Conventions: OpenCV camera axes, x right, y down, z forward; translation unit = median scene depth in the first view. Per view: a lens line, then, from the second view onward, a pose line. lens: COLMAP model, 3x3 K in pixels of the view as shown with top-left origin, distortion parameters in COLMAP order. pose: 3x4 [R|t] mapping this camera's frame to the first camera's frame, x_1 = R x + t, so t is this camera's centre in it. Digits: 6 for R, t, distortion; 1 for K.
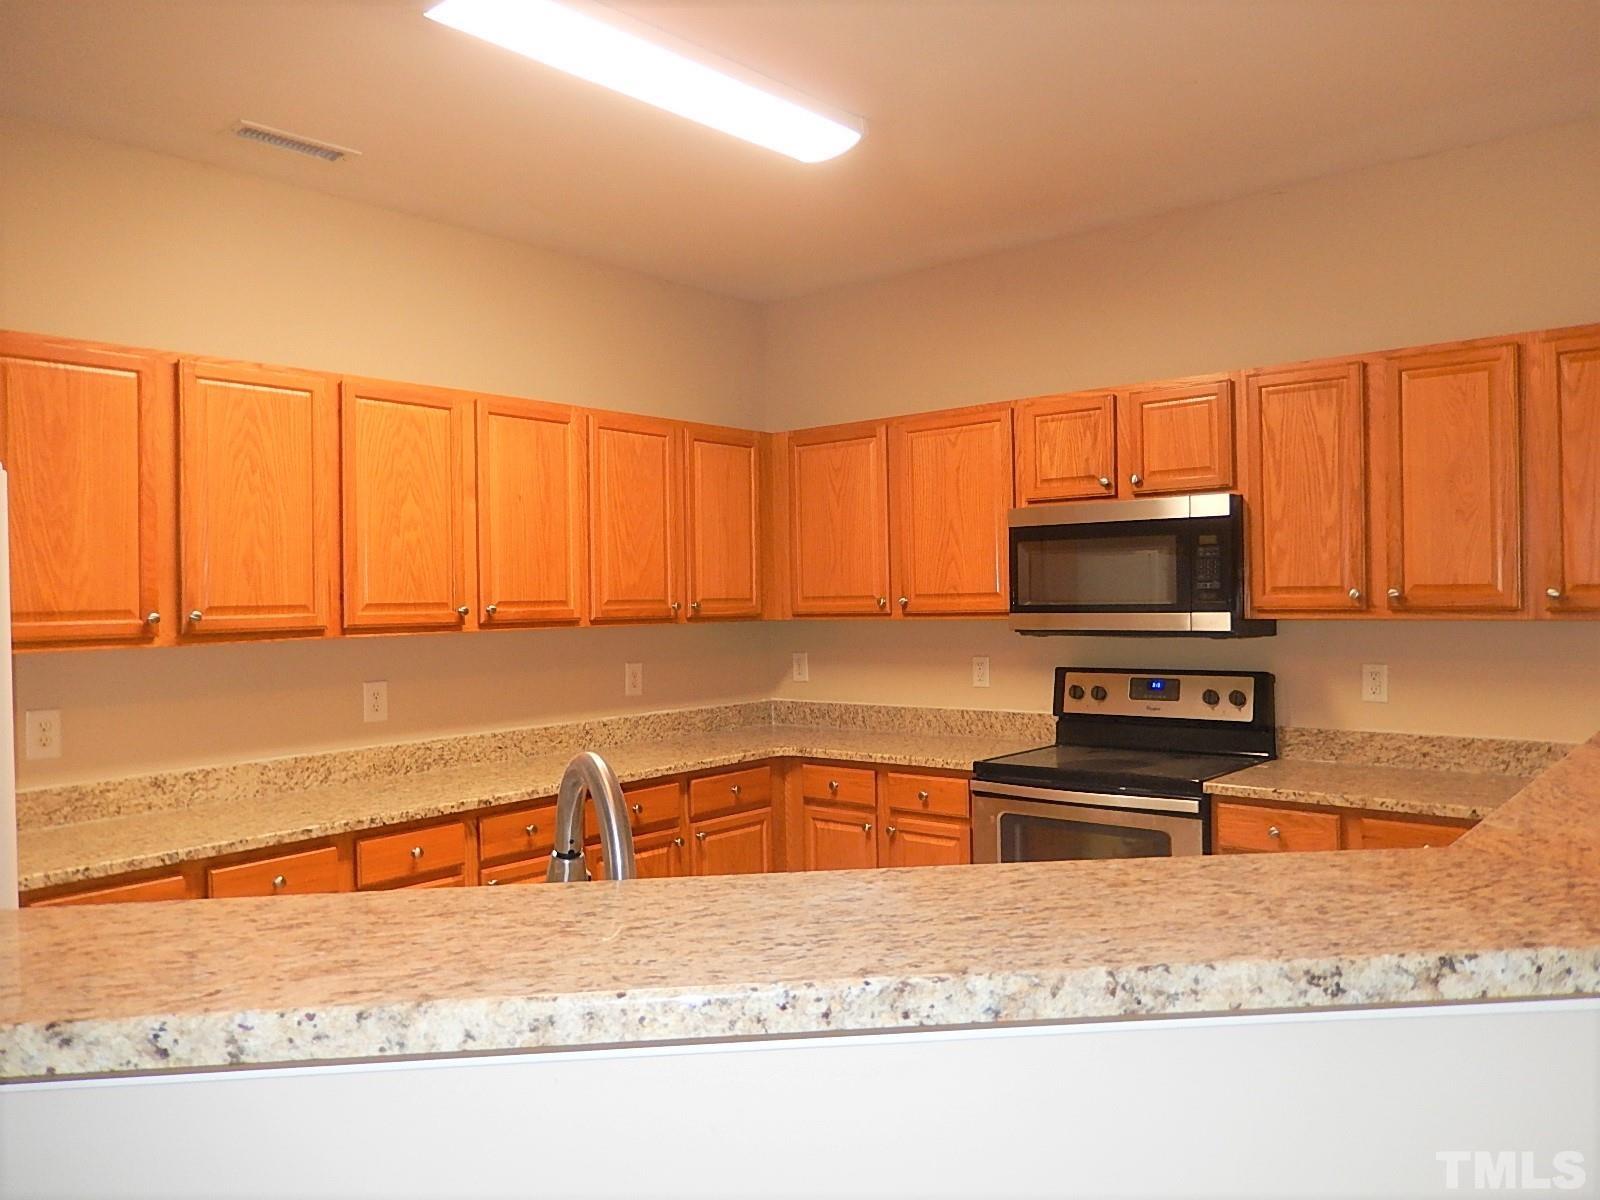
lens RADIAL K [[1211.9, 0, 784.2], [0, 1211.9, 586.4], [0, 0, 1]] dist [-0.004239, 0.007079]
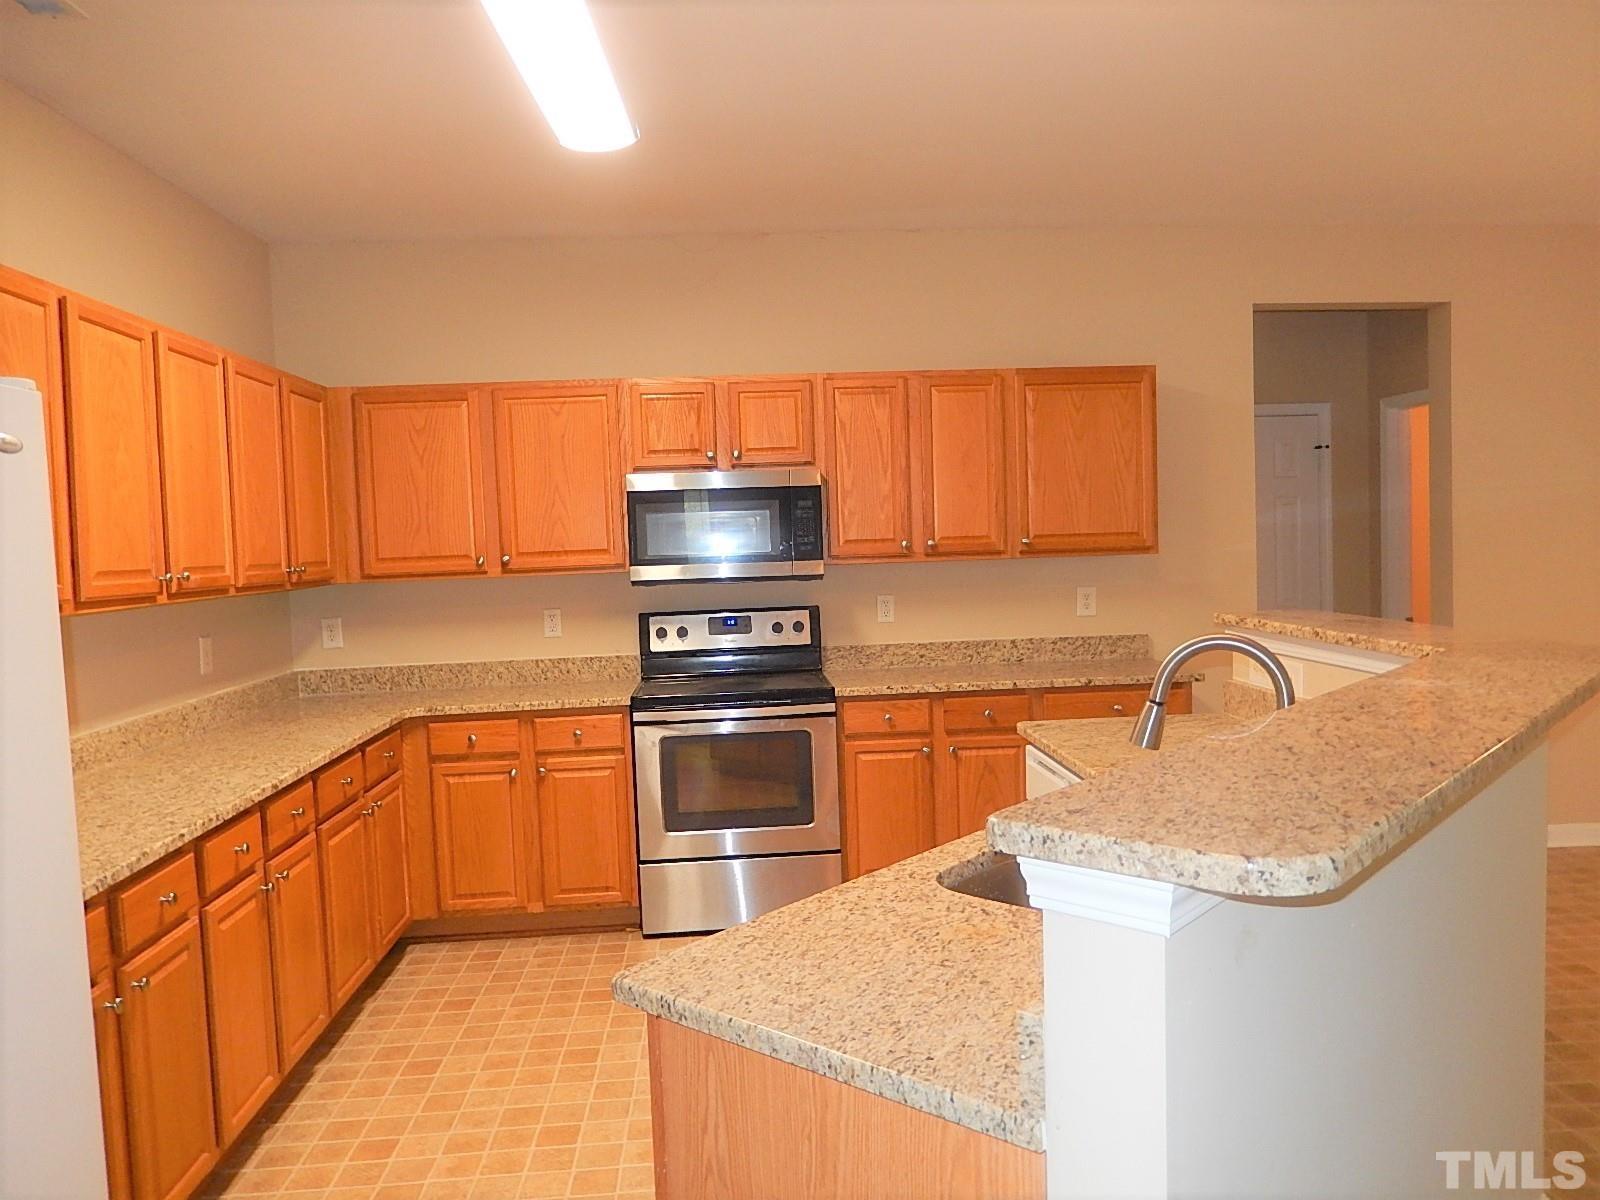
lens RADIAL K [[1224.9, 0, 803.4], [0, 1224.9, 578.9], [0, 0, 1]] dist [-0.030210, 0.000449]
pose [[0.709377, -0.033382, 0.704038, -0.563905], [0.017934, 0.999409, 0.029316, 0.003162], [-0.704601, -0.008170, 0.709557, 0.074943]]
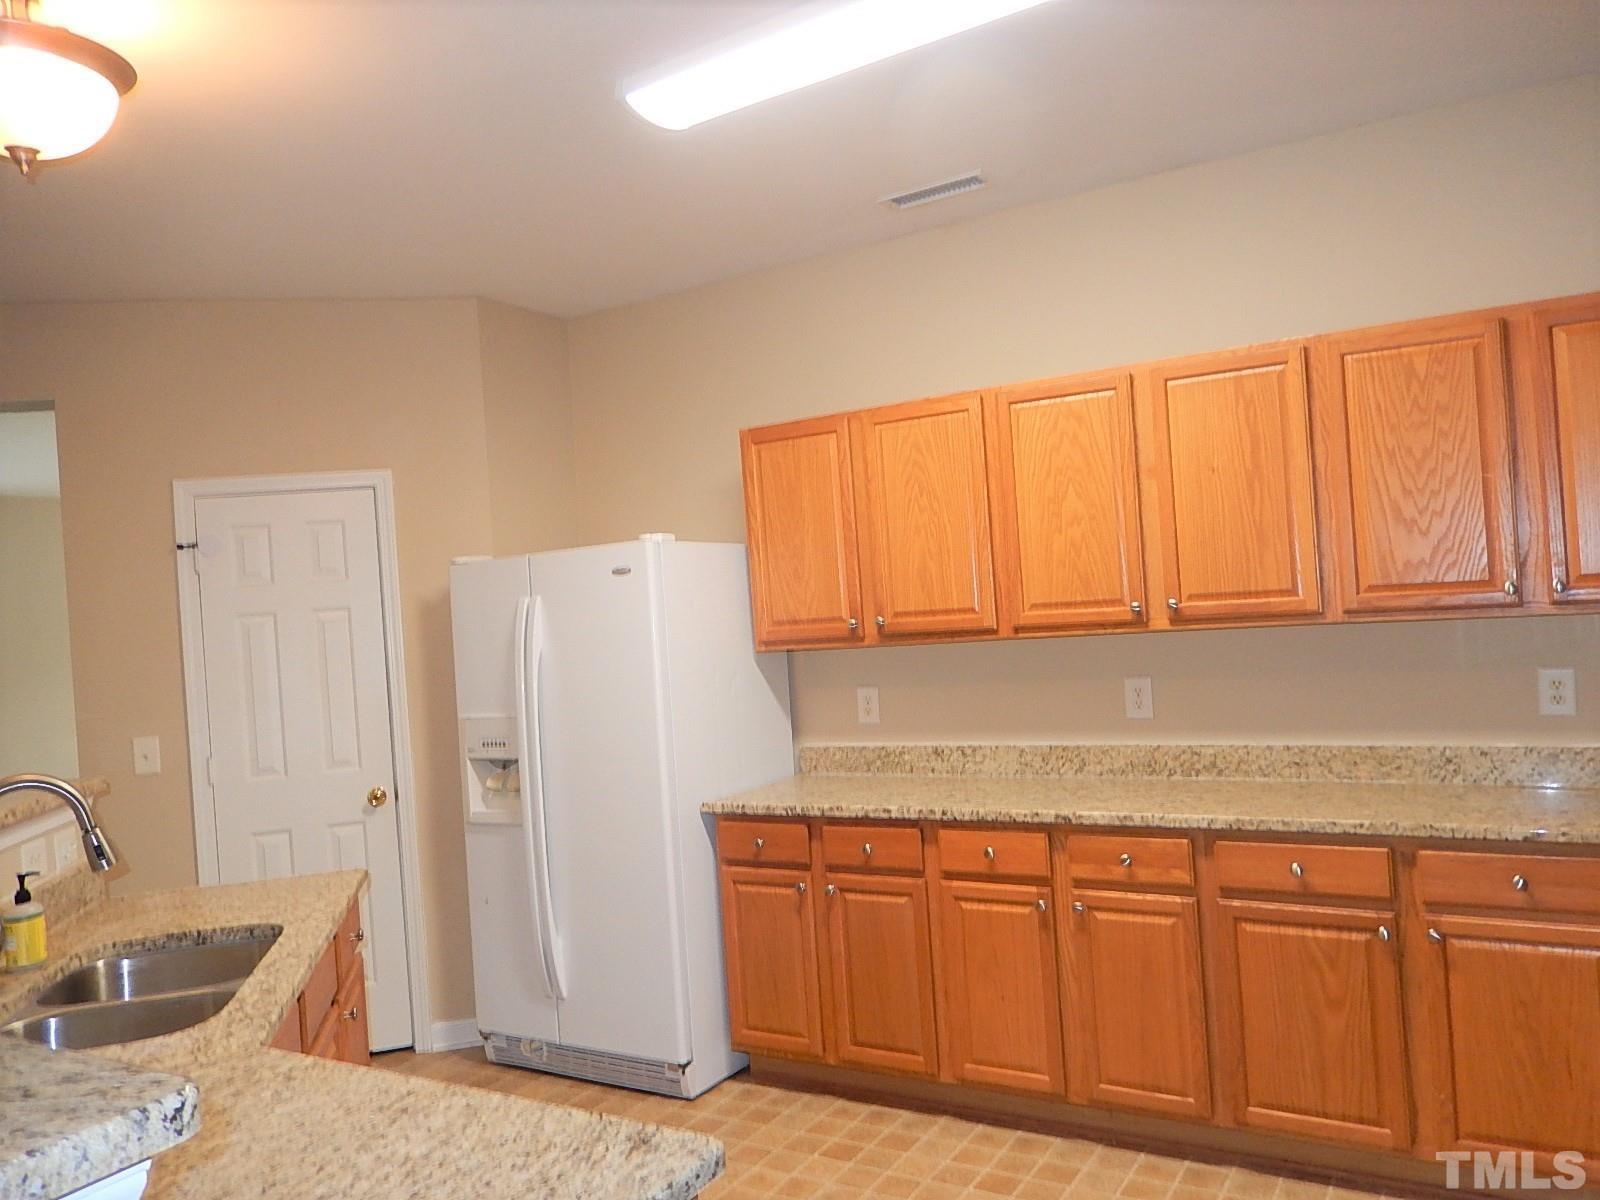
lens RADIAL K [[1211.9, 0, 784.2], [0, 1211.9, 586.4], [0, 0, 1]] dist [-0.004239, 0.007079]
pose [[0.148533, -0.004263, -0.988898, 0.612994], [0.074496, 0.997198, 0.006890, -0.022241], [0.986098, -0.074692, 0.148434, 0.620739]]
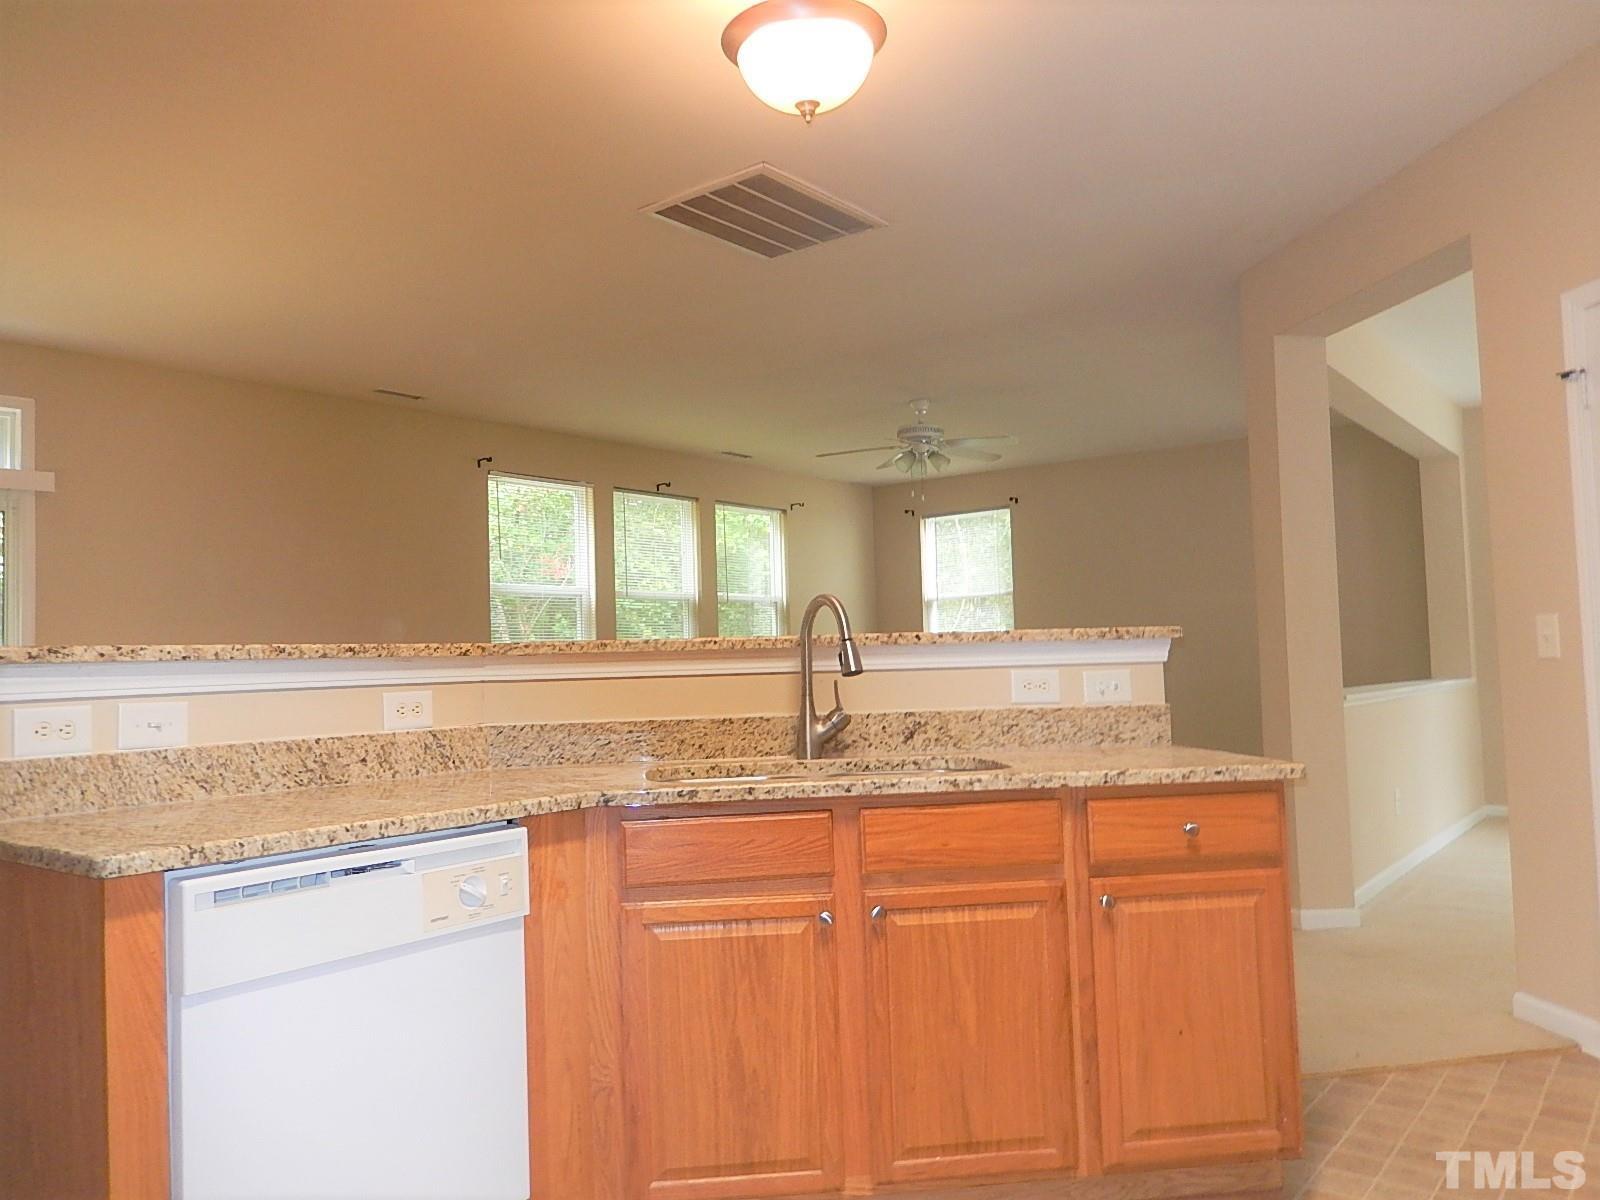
lens RADIAL K [[1211.9, 0, 784.2], [0, 1211.9, 586.4], [0, 0, 1]] dist [-0.004239, 0.007079]
pose [[-0.997888, 0.046302, -0.045550, 0.014836], [0.049127, 0.996805, -0.062981, 0.091041], [0.042488, -0.065086, -0.996975, 1.097021]]
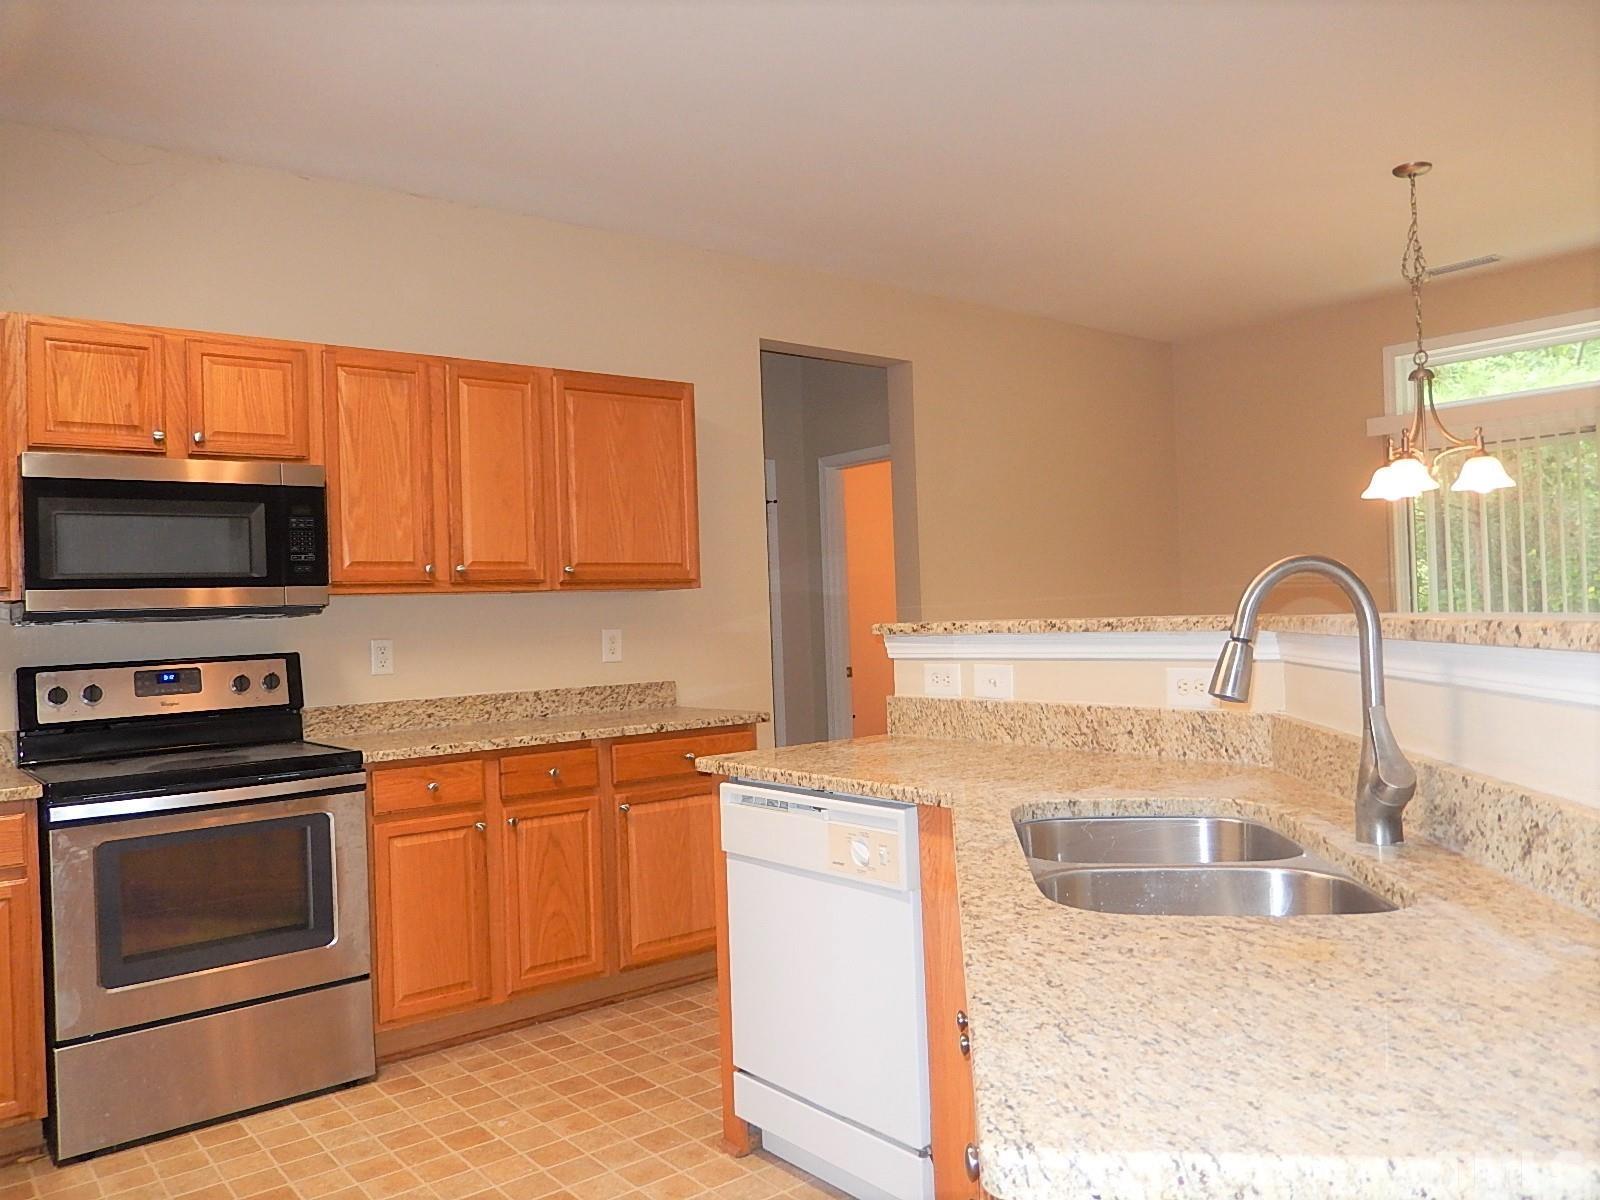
lens RADIAL K [[1216.2, 0, 806.4], [0, 1216.2, 583.6], [0, 0, 1]] dist [0.001360, 0.000630]
pose [[0.184249, 0.033797, 0.982298, -0.516680], [0.031699, 0.998684, -0.040307, 0.070355], [-0.982368, 0.038564, 0.182935, 0.426396]]
